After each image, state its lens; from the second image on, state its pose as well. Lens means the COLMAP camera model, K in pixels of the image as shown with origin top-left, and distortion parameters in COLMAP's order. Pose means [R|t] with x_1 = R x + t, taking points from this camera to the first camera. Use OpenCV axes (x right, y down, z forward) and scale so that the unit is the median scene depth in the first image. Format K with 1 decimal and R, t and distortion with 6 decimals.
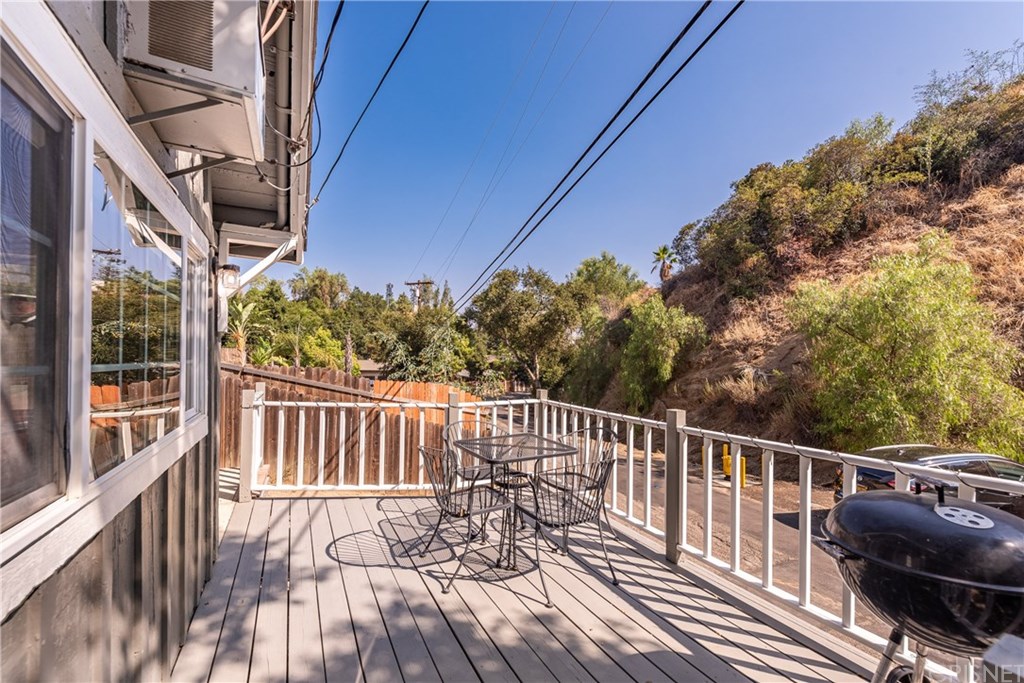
lens RADIAL K [[403.4, 0, 514.6], [0, 403.4, 349.7], [0, 0, 1]] dist [0.012766, -0.003517]
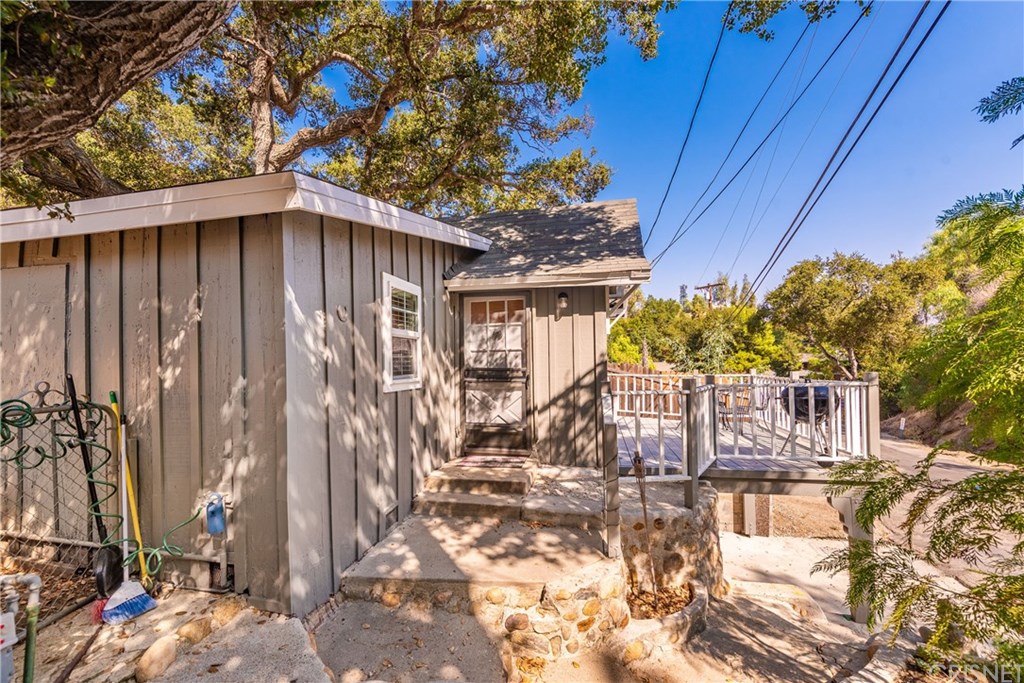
lens RADIAL K [[403.4, 0, 516.8], [0, 403.4, 358.3], [0, 0, 1]] dist [0.012766, -0.003517]
pose [[0.765494, -0.030864, -0.642703, 0.055468], [0.039091, 0.999235, -0.001427, 0.002042], [0.642255, -0.024031, 0.766114, -0.133843]]
